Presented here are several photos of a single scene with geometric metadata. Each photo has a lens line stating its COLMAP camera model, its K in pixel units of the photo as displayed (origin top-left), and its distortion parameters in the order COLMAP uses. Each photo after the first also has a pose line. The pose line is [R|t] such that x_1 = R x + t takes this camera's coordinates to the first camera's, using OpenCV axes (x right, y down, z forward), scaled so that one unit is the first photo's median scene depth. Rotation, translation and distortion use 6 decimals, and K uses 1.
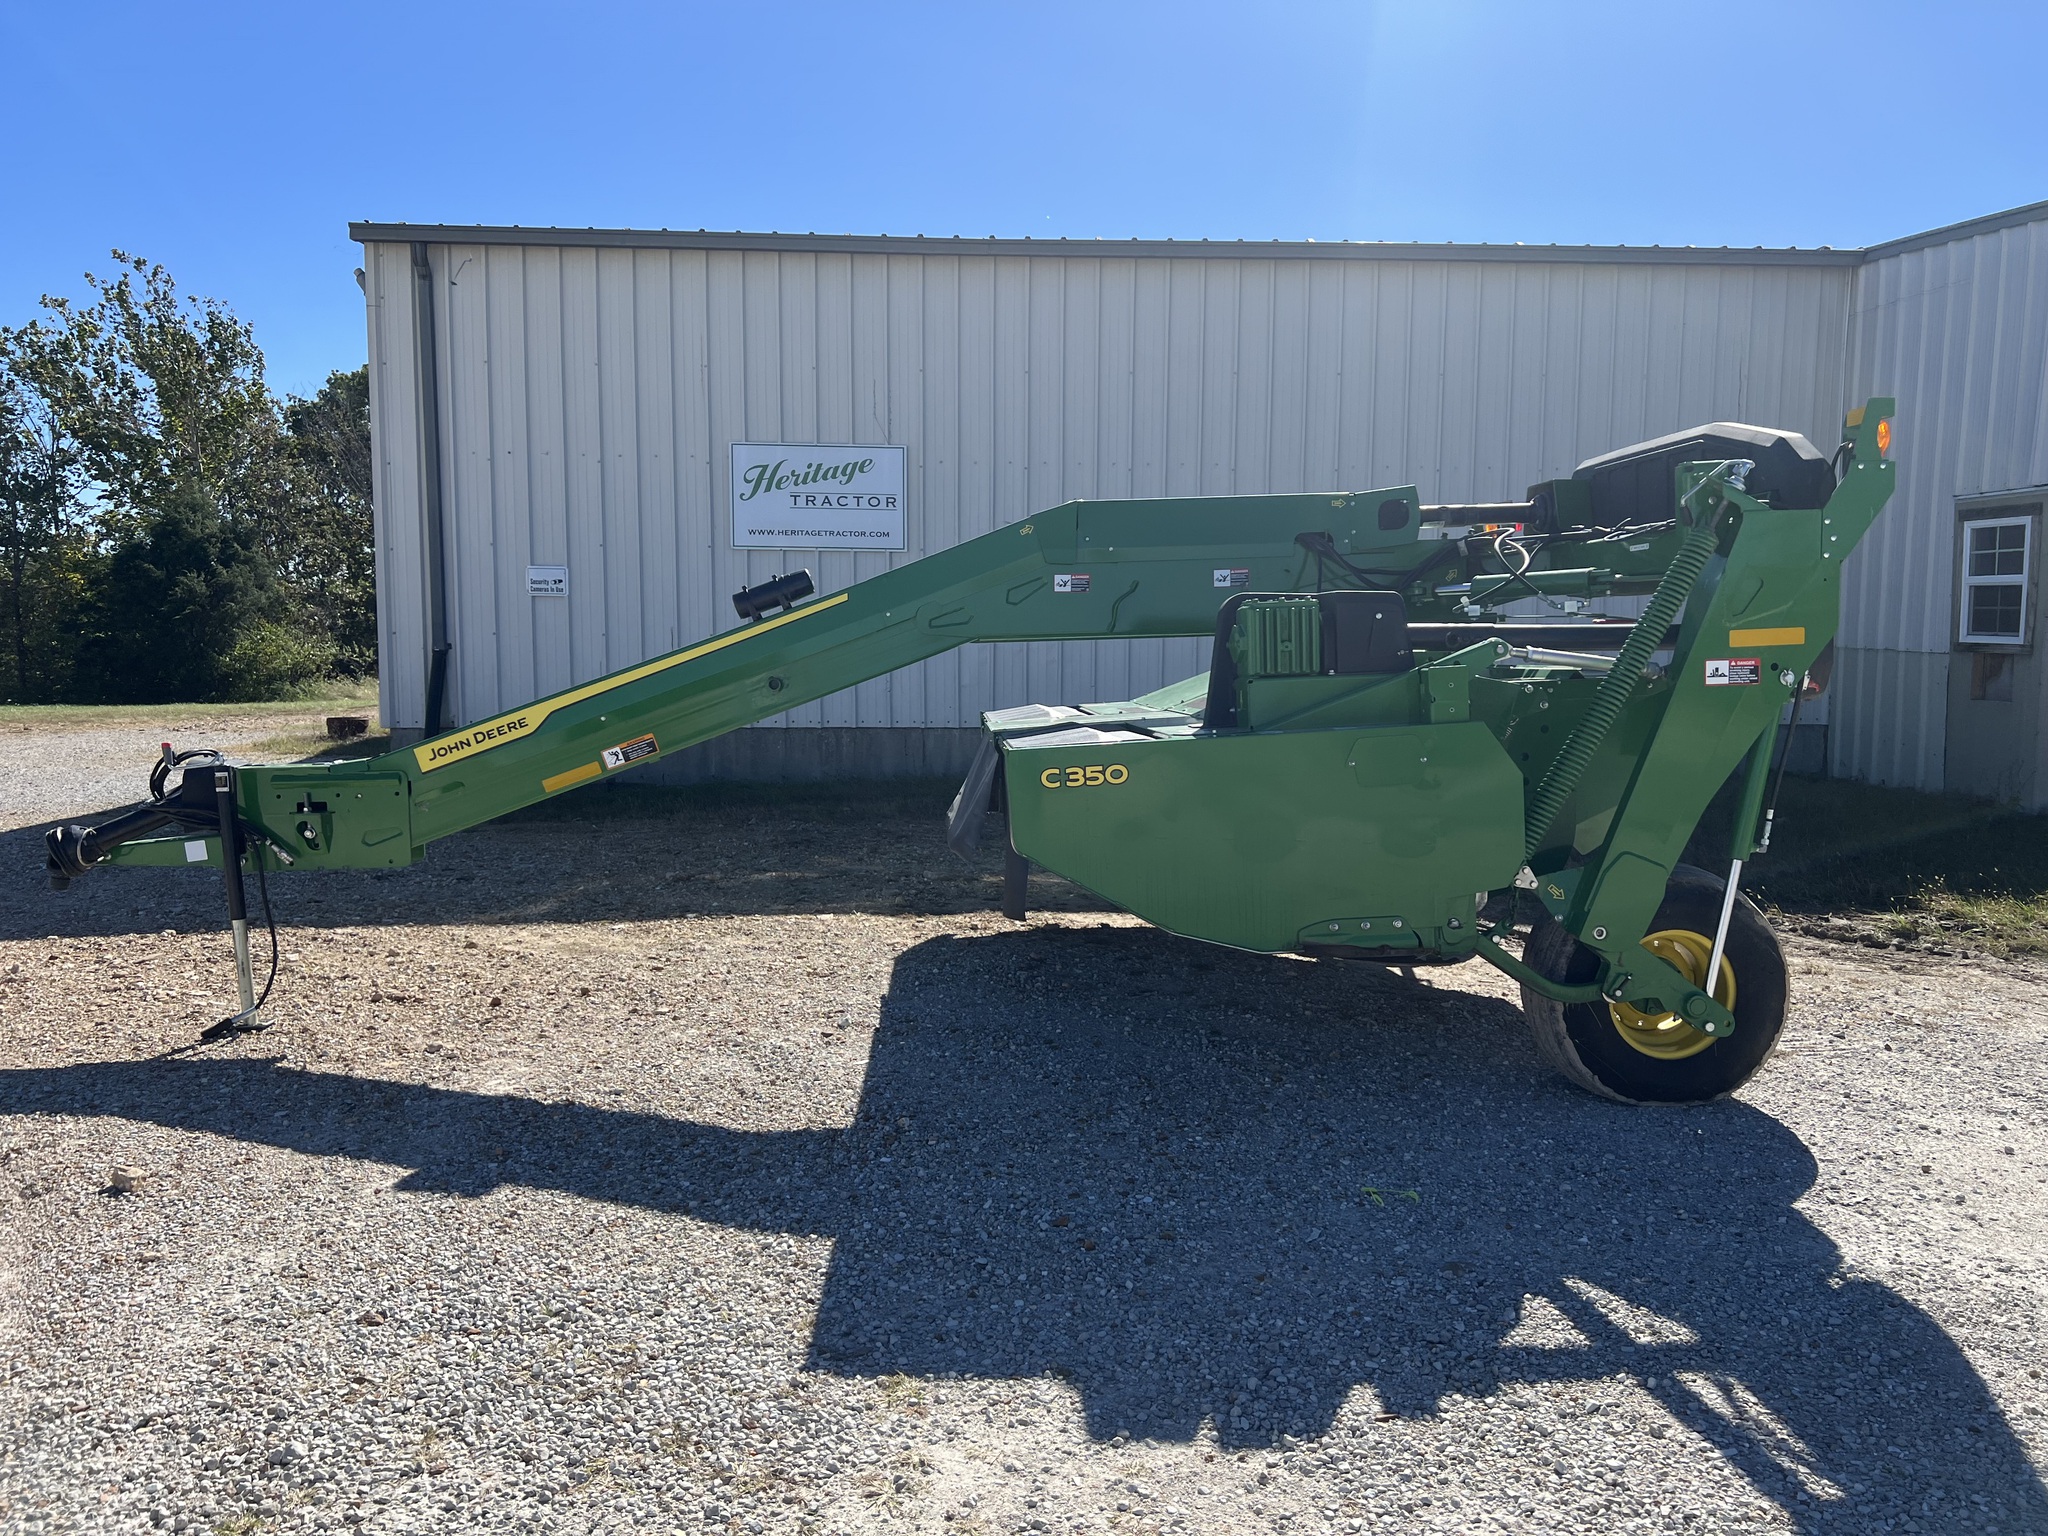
lens RADIAL K [[1534.8, 0, 1029.1], [0, 1534.8, 766.8], [0, 0, 1]] dist [0.053200, -0.053520]
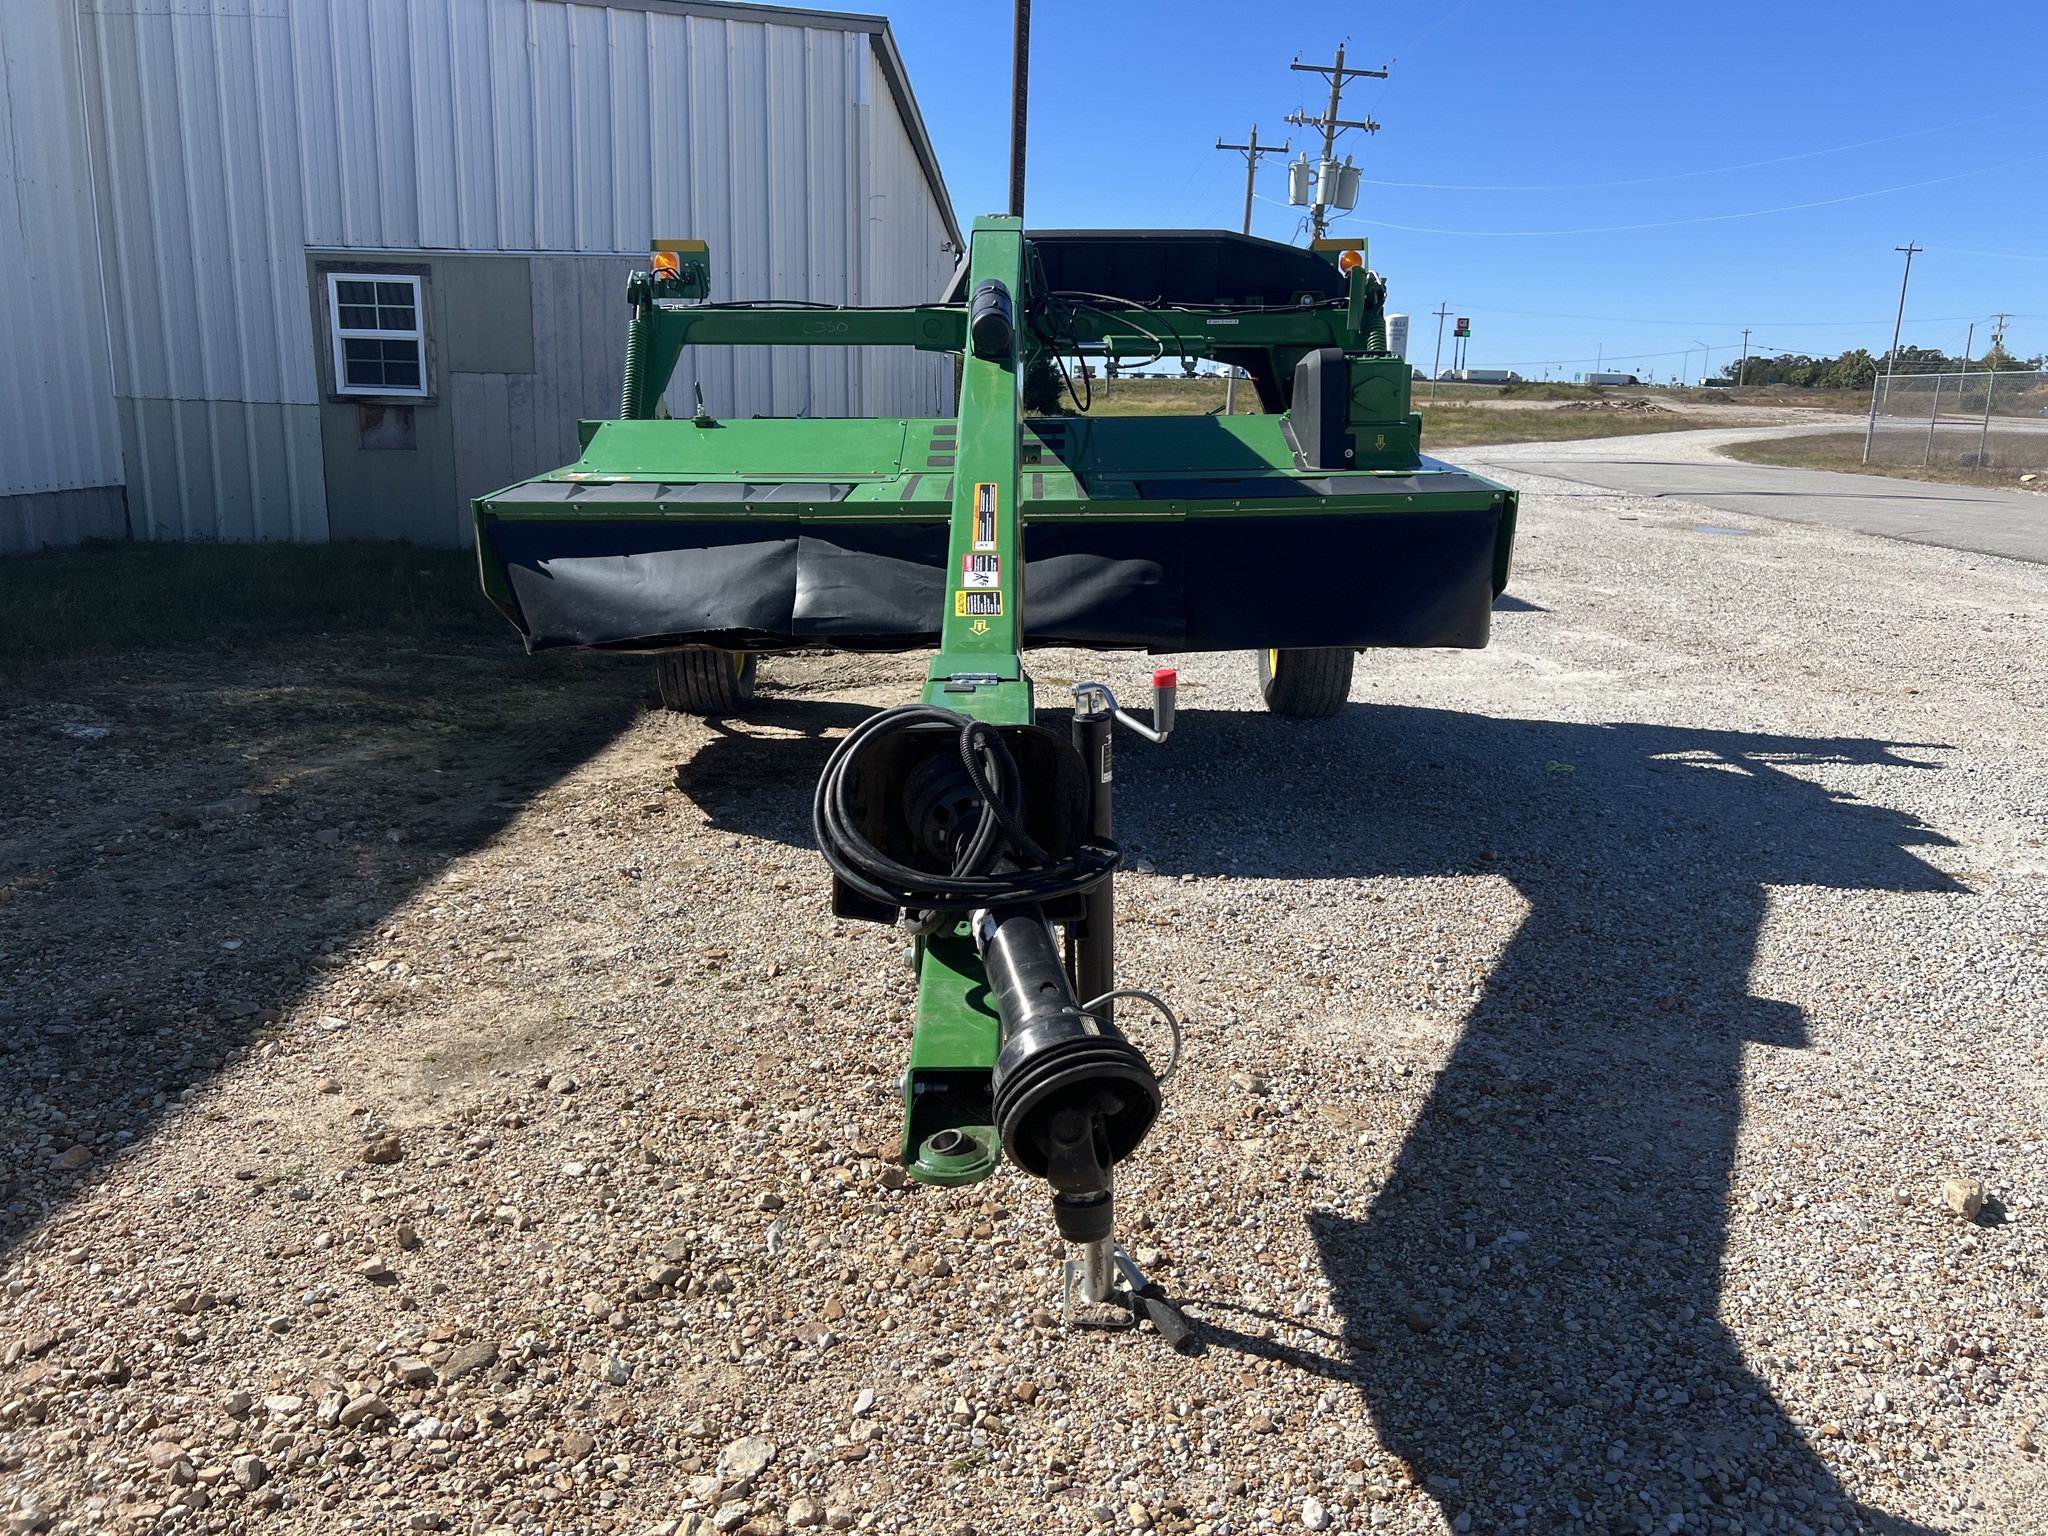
lens RADIAL K [[1534.8, 0, 1016.2], [0, 1534.8, 762.7], [0, 0, 1]] dist [0.053200, -0.053520]
pose [[0.060015, -0.230231, 0.971284, -0.867467], [0.079160, 0.971071, 0.225289, -0.075432], [-0.995054, 0.063366, 0.076504, 0.958587]]
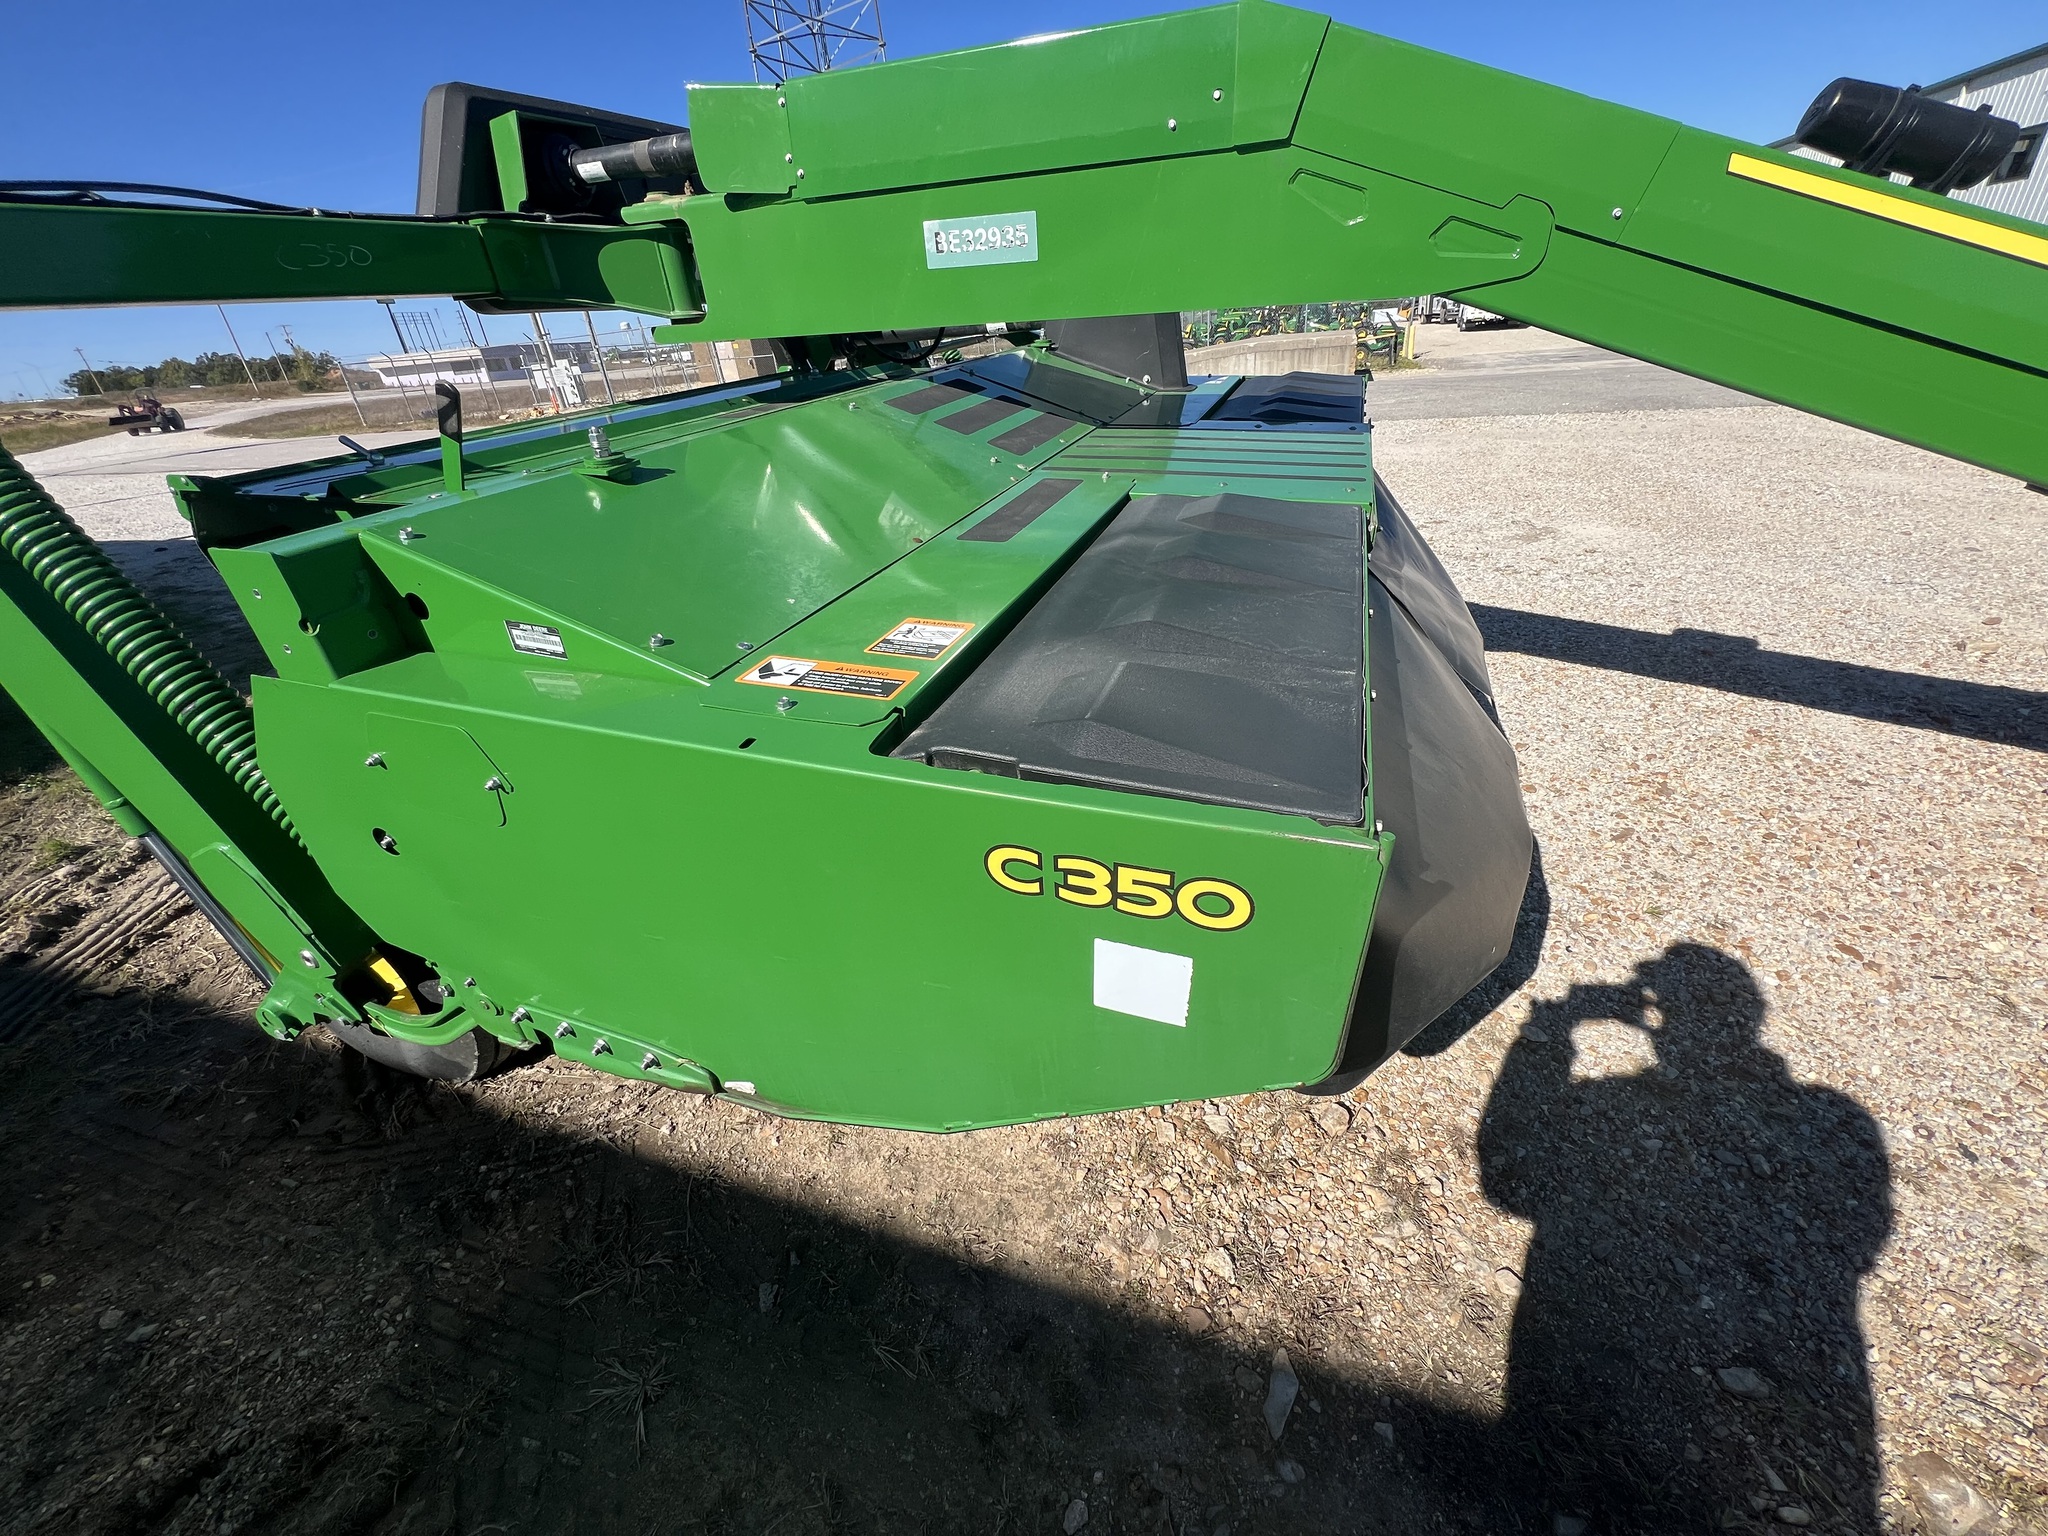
lens RADIAL K [[816.1, 0, 1027.1], [0, 816.1, 768.9], [0, 0, 1]] dist [-0.001315, -0.000366]
pose [[-0.919936, -0.117207, 0.374139, -0.036932], [0.120426, 0.823669, 0.554136, -0.124606], [-0.373115, 0.554826, -0.743608, 1.402349]]
